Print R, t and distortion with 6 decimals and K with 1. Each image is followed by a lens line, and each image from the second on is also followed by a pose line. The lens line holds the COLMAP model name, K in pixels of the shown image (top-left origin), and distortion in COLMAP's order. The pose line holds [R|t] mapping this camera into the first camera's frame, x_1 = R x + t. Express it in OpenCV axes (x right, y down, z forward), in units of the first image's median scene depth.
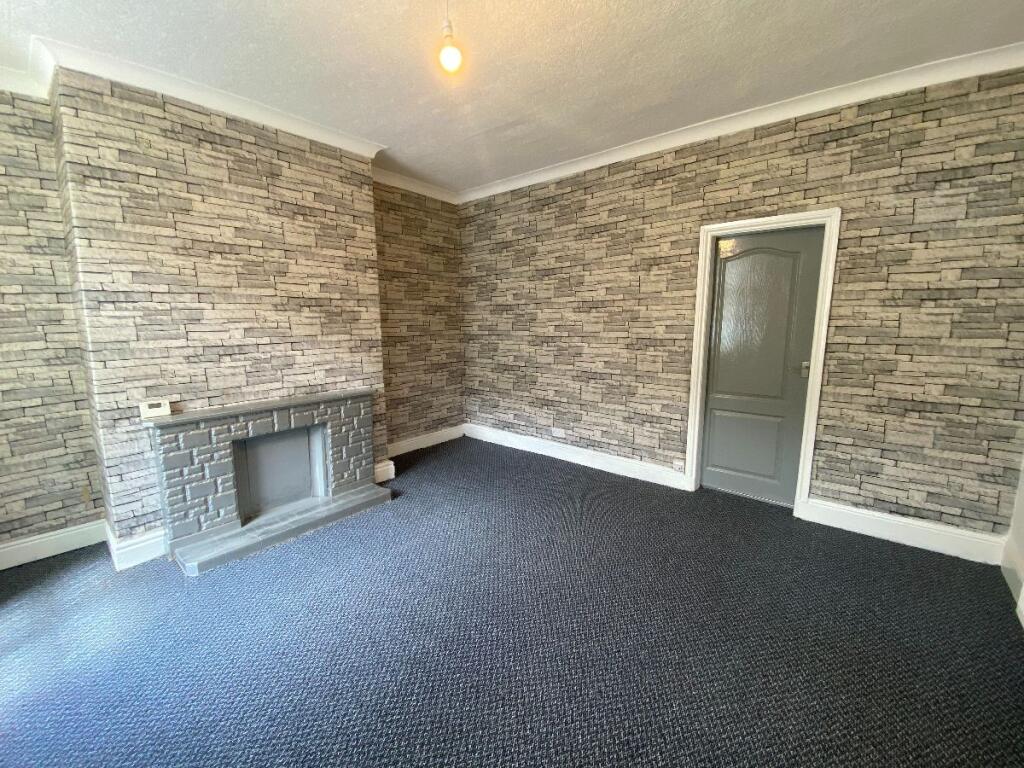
lens RADIAL K [[418.1, 0, 508.3], [0, 418.1, 382.6], [0, 0, 1]] dist [-0.002449, -0.000421]
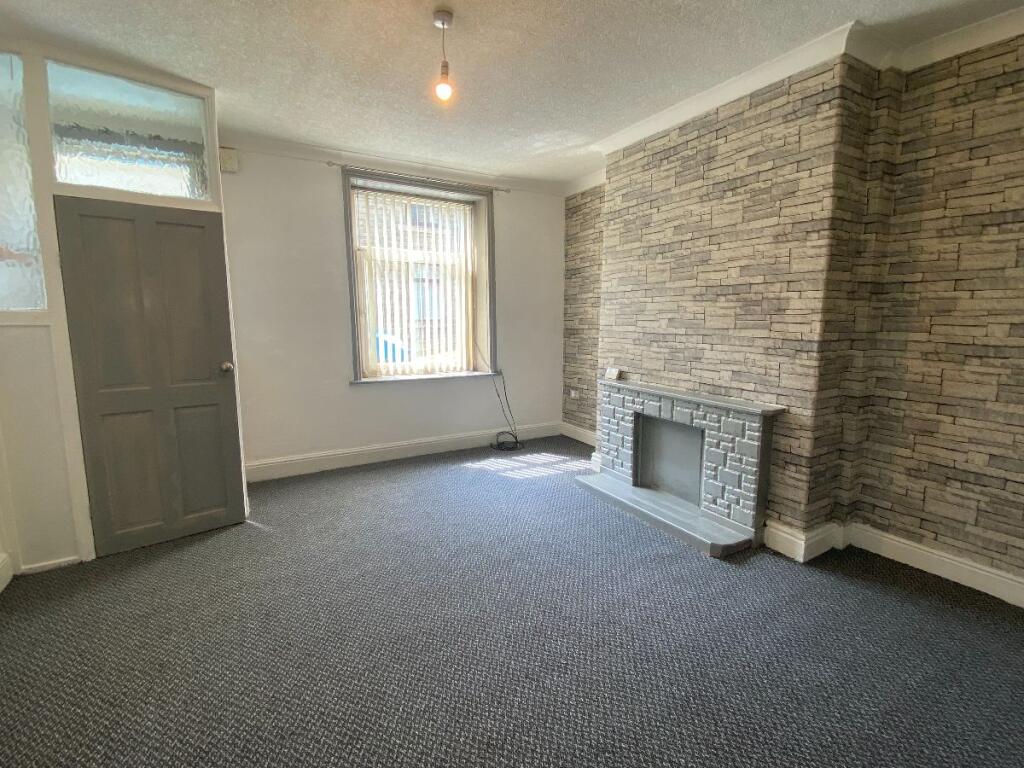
lens RADIAL K [[484.4, 0, 509.8], [0, 484.4, 381.8], [0, 0, 1]] dist [-0.001248, -0.000482]
pose [[-0.338604, 0.126885, -0.932335, 0.623546], [-0.148914, 0.971152, 0.186250, -0.126250], [0.929071, 0.201903, -0.309941, 0.918709]]
